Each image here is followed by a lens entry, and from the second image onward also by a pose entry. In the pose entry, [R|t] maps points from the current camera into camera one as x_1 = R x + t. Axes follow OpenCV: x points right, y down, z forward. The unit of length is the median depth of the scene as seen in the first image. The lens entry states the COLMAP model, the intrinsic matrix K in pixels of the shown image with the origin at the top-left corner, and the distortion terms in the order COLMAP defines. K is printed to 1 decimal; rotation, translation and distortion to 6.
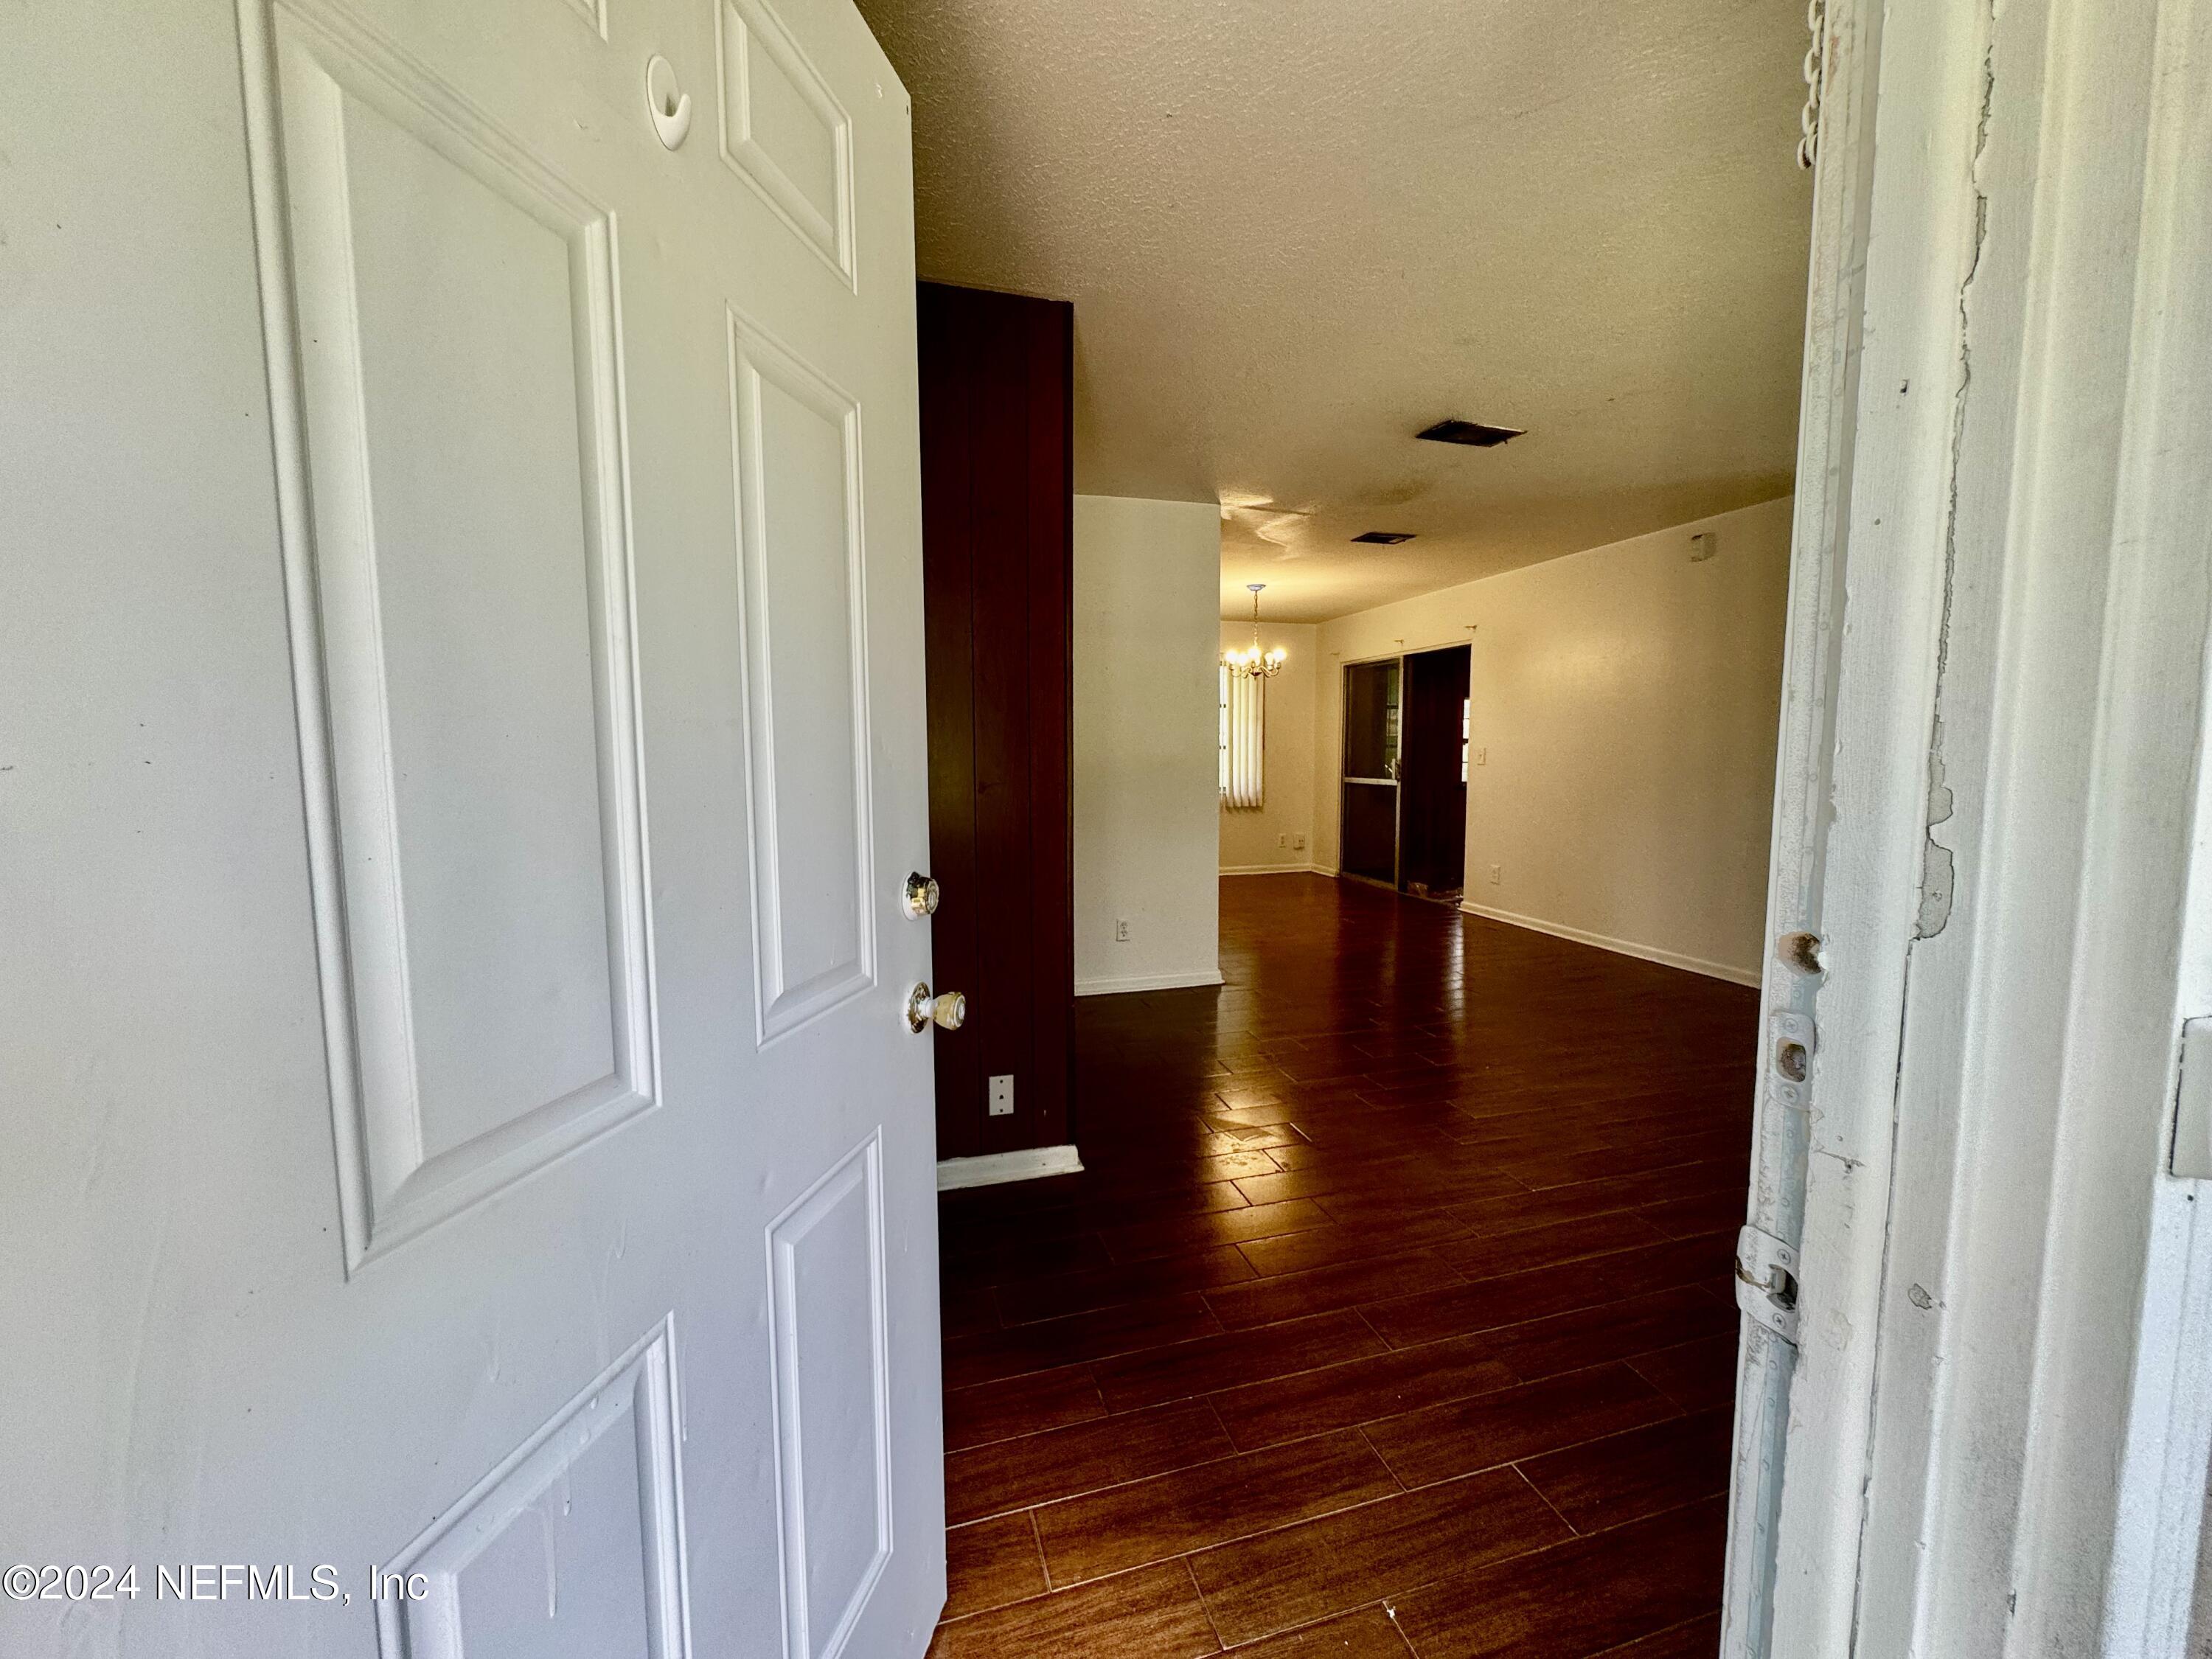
lens RADIAL K [[887.9, 0, 1106.0], [0, 887.9, 829.5], [0, 0, 1]] dist [-0.001672, -0.000088]
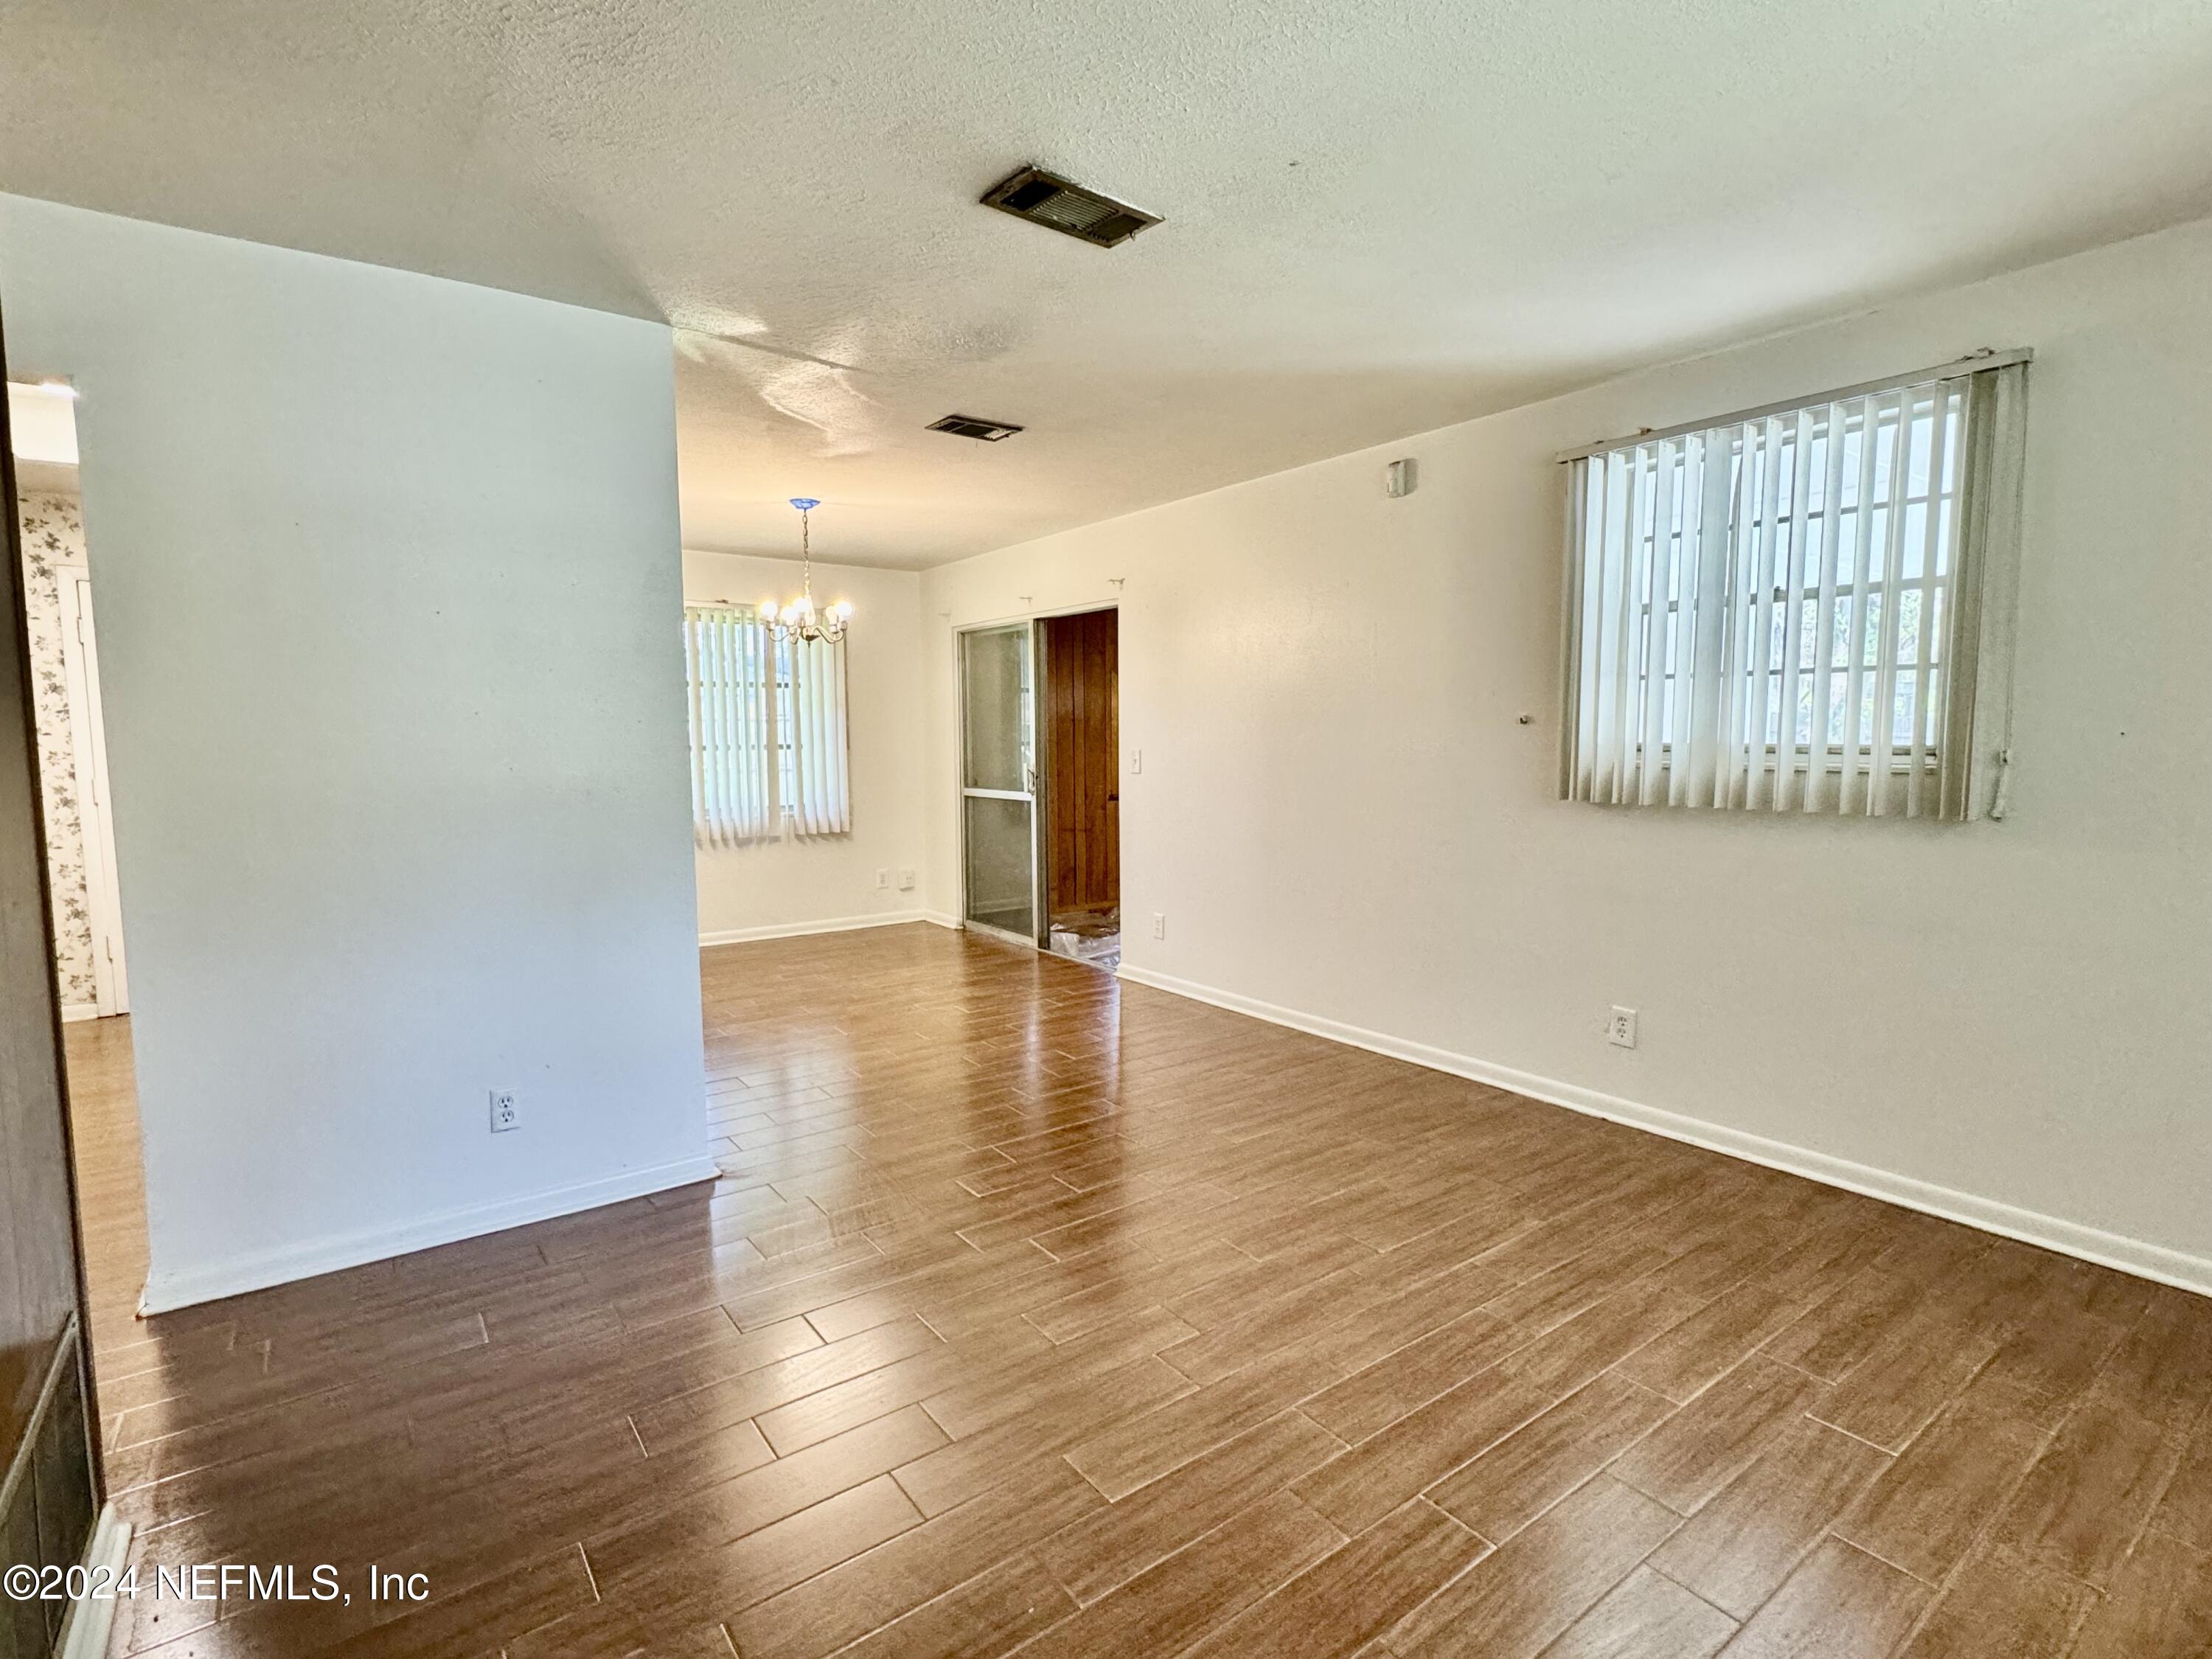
lens RADIAL K [[1086.2, 0, 1117.8], [0, 1086.2, 833.0], [0, 0, 1]] dist [0.000913, -0.000444]
pose [[0.933158, -0.033142, 0.357936, 0.082036], [0.033832, 0.999418, 0.004337, -0.025954], [-0.357871, 0.008063, 0.933736, 0.163545]]
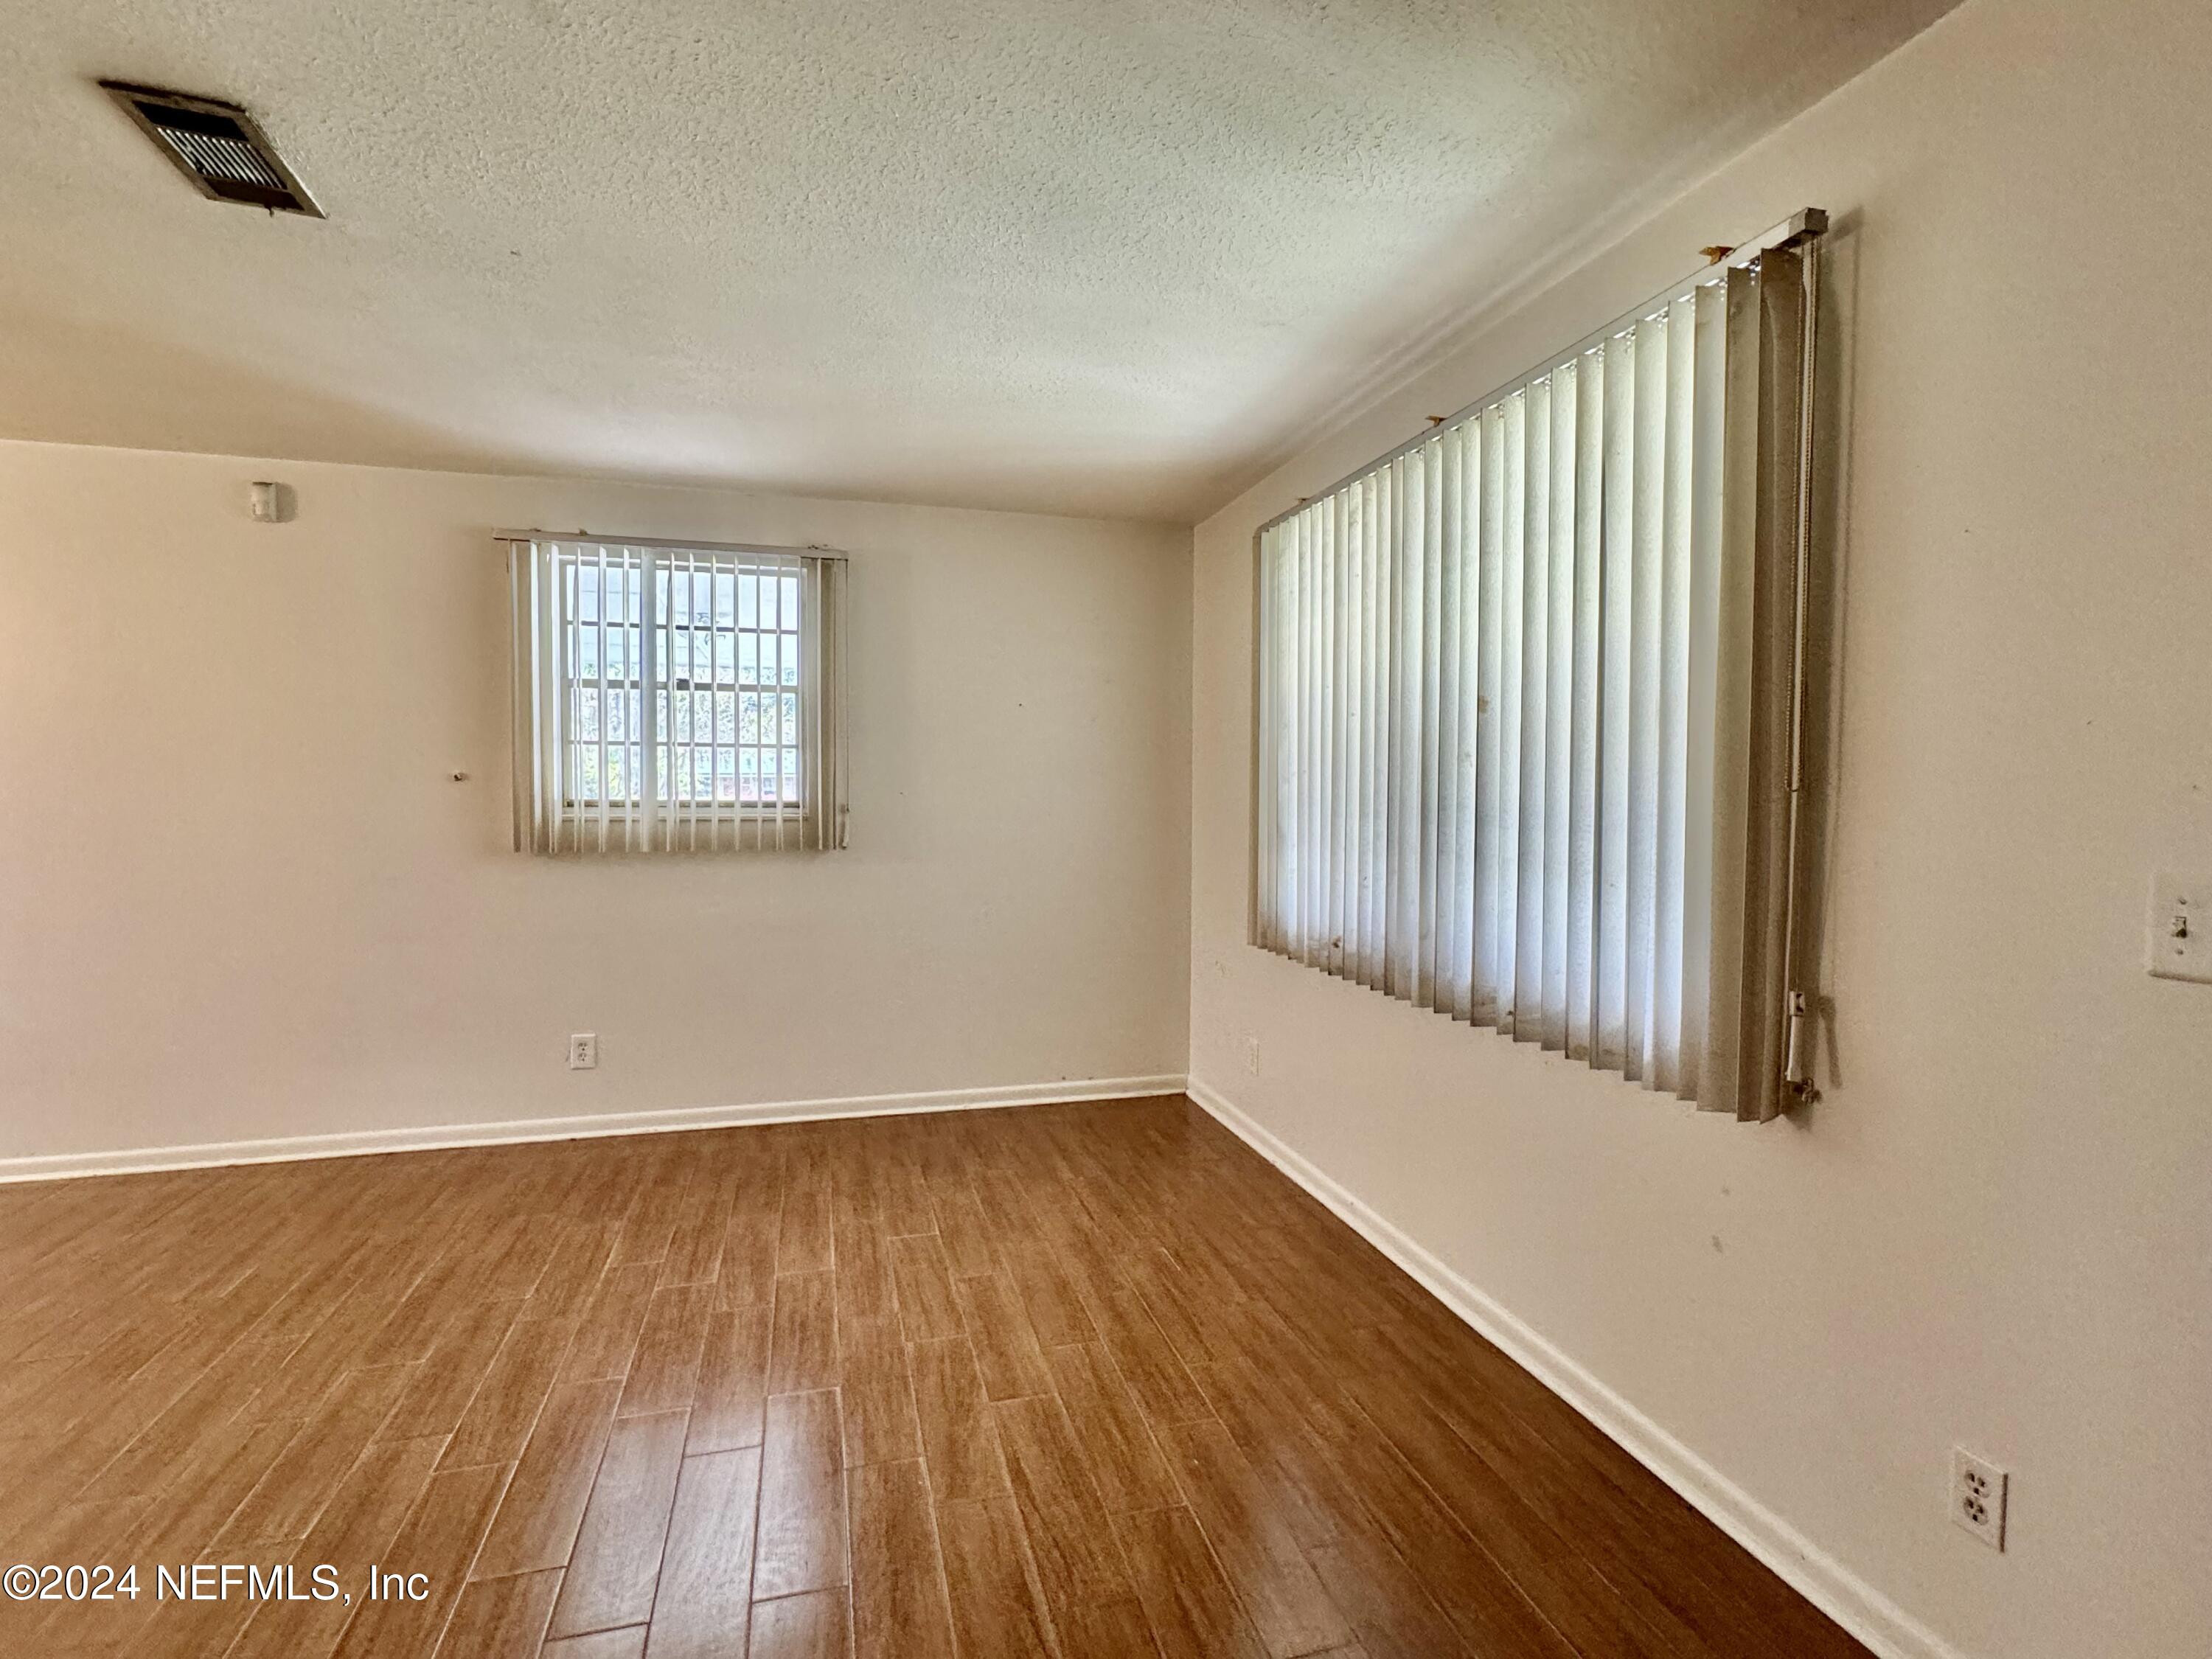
lens RADIAL K [[1086.2, 0, 1117.8], [0, 1086.2, 833.0], [0, 0, 1]] dist [0.000913, -0.000444]
pose [[-0.007541, -0.033423, 0.999413, -0.079556], [0.089019, 0.995451, 0.033962, -0.033325], [-0.996001, 0.089222, -0.004531, 0.262518]]
